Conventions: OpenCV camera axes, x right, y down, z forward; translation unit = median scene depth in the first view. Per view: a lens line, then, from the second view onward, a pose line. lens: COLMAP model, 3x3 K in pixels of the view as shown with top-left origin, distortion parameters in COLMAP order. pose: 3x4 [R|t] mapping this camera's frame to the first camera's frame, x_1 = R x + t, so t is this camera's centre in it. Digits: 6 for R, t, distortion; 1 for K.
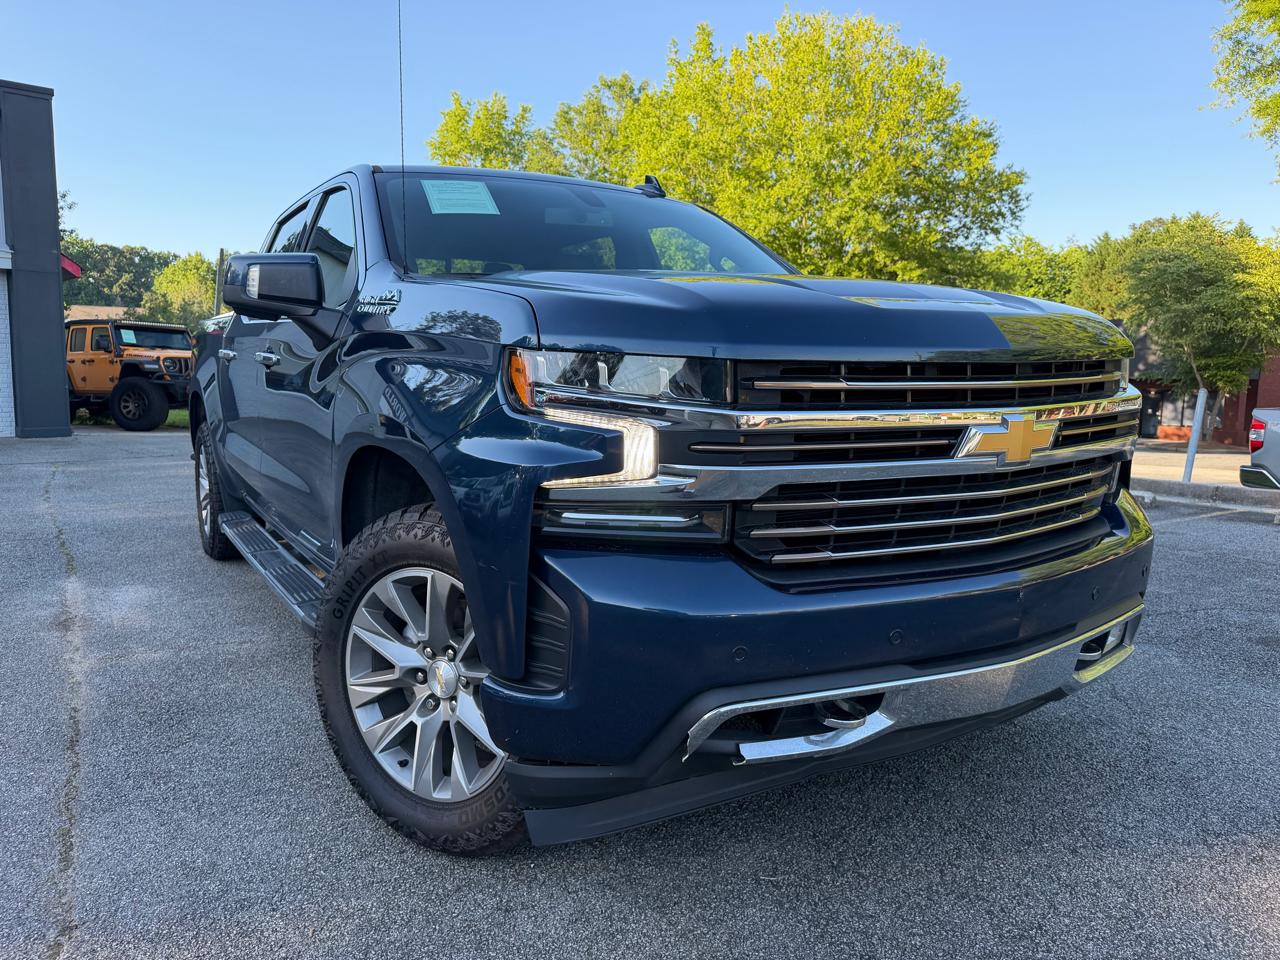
lens RADIAL K [[916.8, 0, 640.0], [0, 916.8, 480.0], [0, 0, 1]] dist [0.063716, -0.113096]
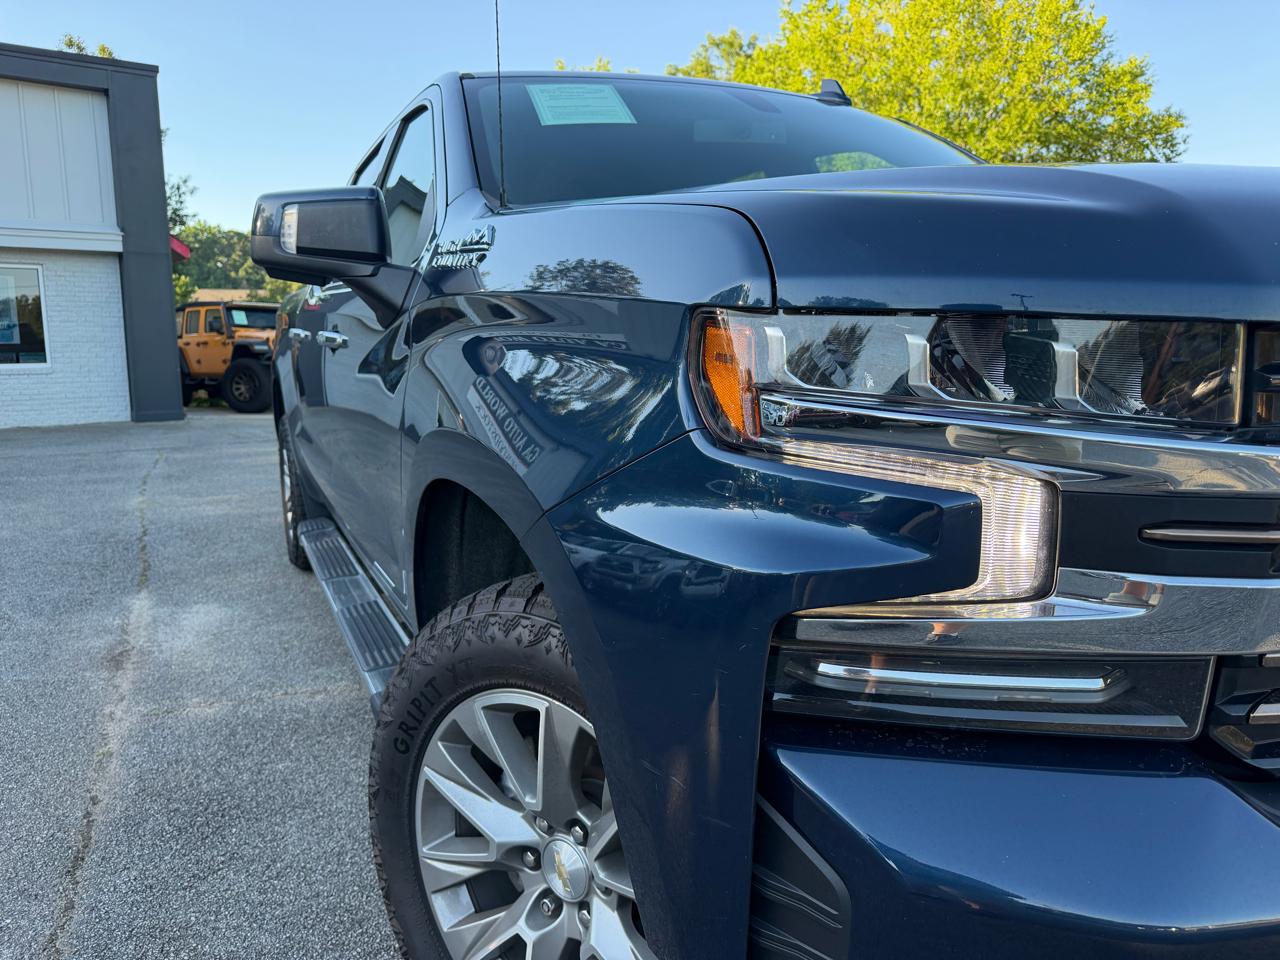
lens RADIAL K [[930.0, 0, 640.0], [0, 930.0, 480.0], [0, 0, 1]] dist [-0.012088, -0.007356]
pose [[0.993423, -0.002281, -0.114481, -0.069499], [0.005663, 0.999557, 0.029223, -0.040601], [0.114363, -0.029679, 0.992996, 0.296212]]
